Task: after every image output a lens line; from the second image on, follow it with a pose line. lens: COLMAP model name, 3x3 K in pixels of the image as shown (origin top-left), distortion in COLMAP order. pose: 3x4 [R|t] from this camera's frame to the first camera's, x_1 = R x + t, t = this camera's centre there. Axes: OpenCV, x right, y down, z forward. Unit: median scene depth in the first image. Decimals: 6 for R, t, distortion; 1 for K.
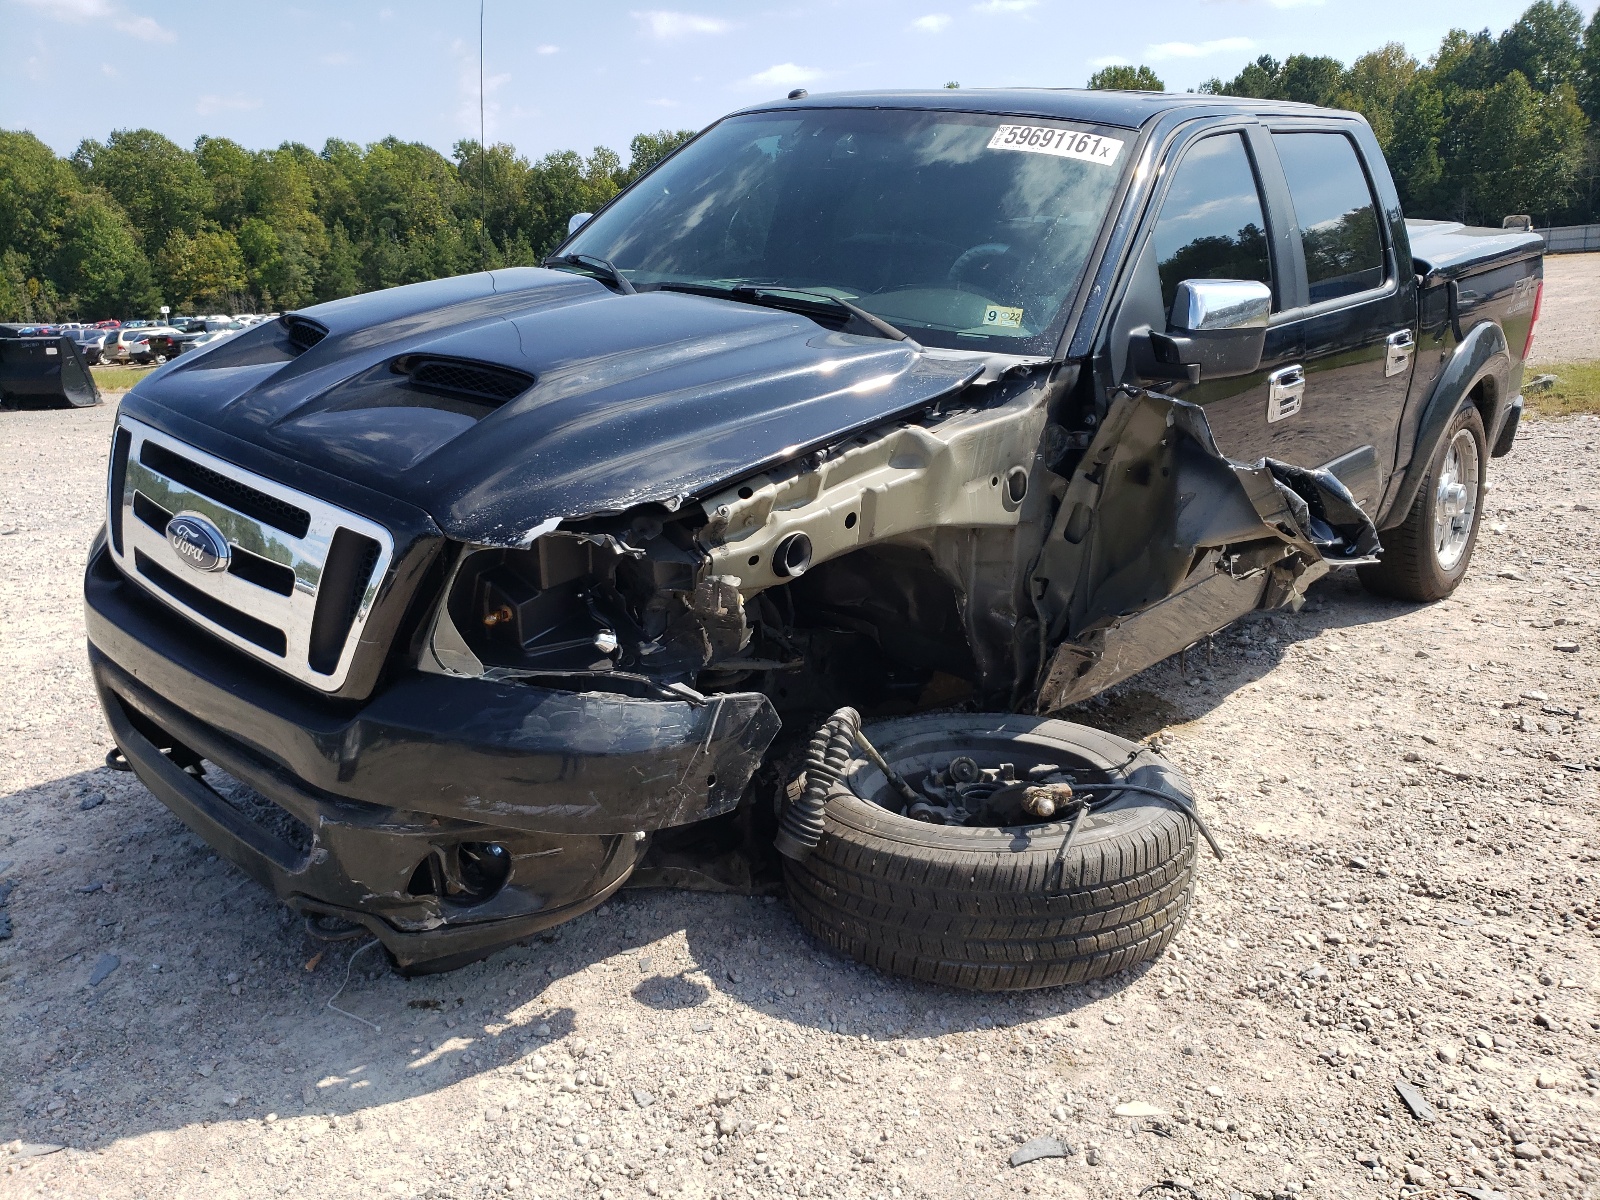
lens RADIAL K [[1229.2, 0, 805.1], [0, 1229.2, 596.7], [0, 0, 1]] dist [0.007906, 0.013537]
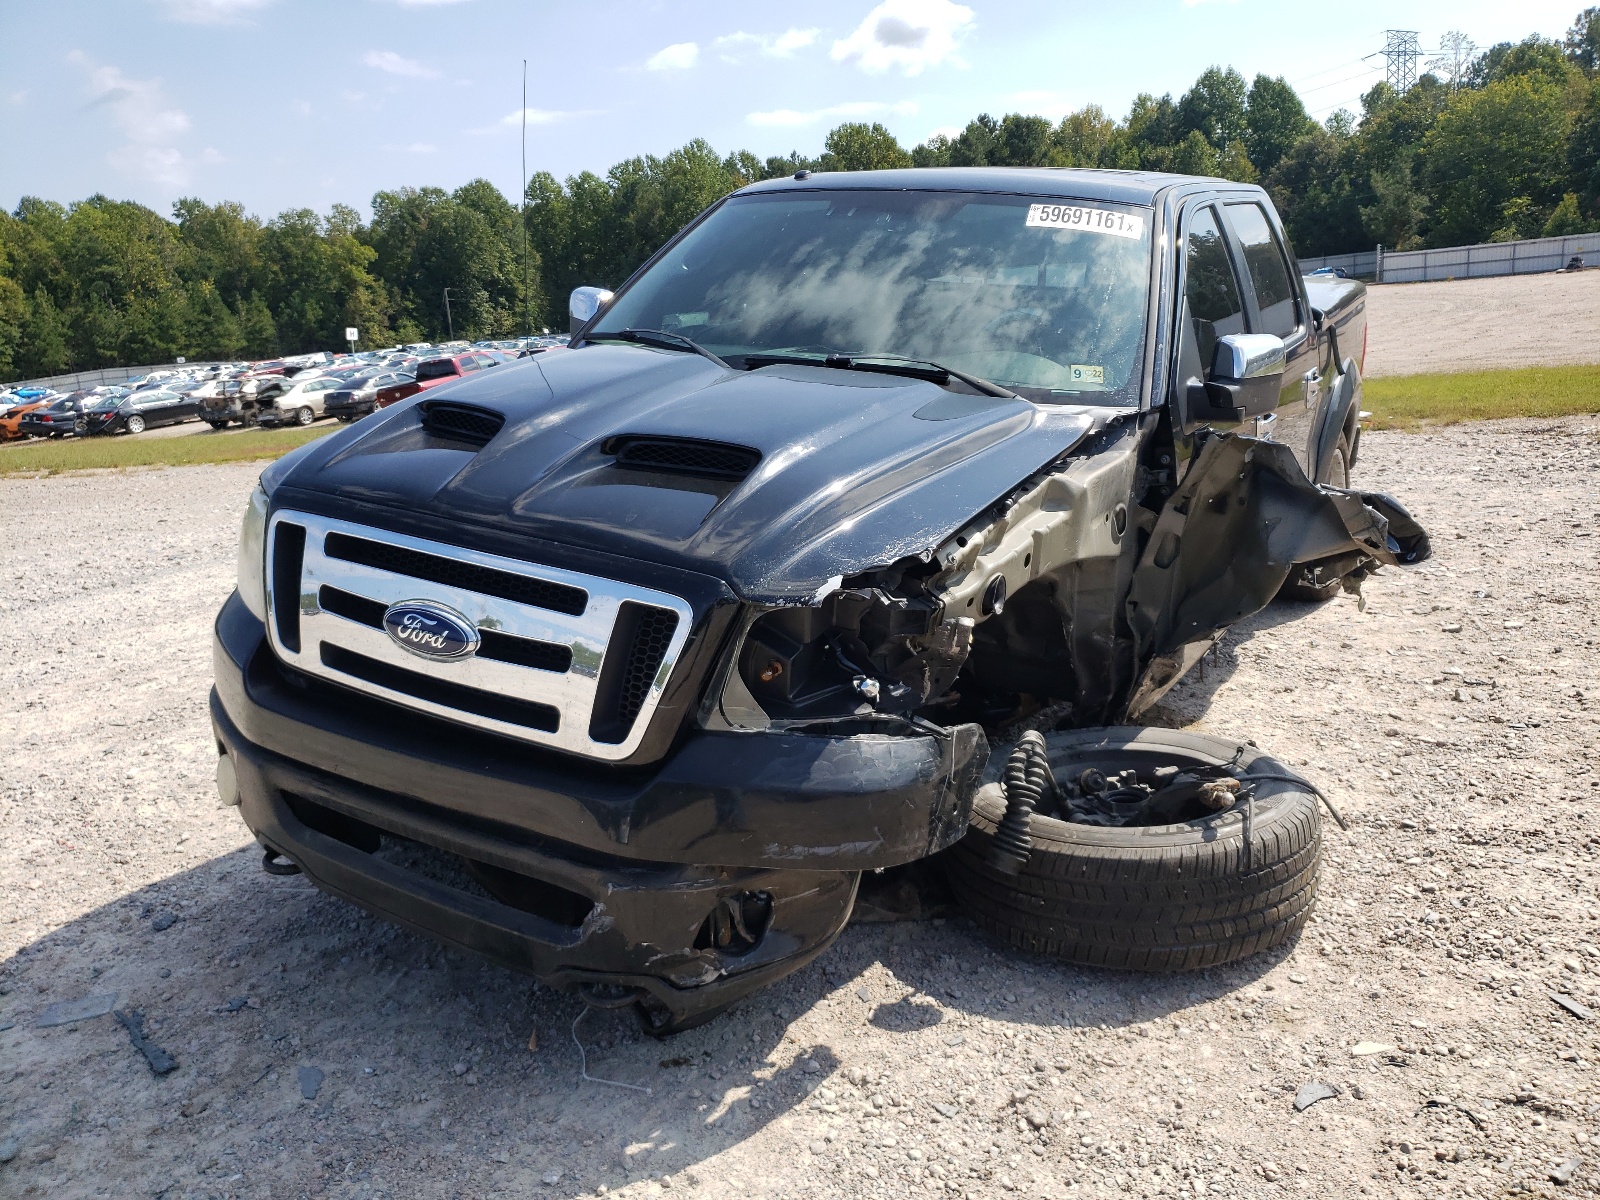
lens RADIAL K [[1229.2, 0, 837.1], [0, 1229.2, 563.0], [0, 0, 1]] dist [0.007906, 0.013537]
pose [[0.975854, -0.072645, 0.205991, -0.357921], [0.085522, 0.994855, -0.054302, -0.014521], [-0.200987, 0.070607, 0.977046, -0.054903]]
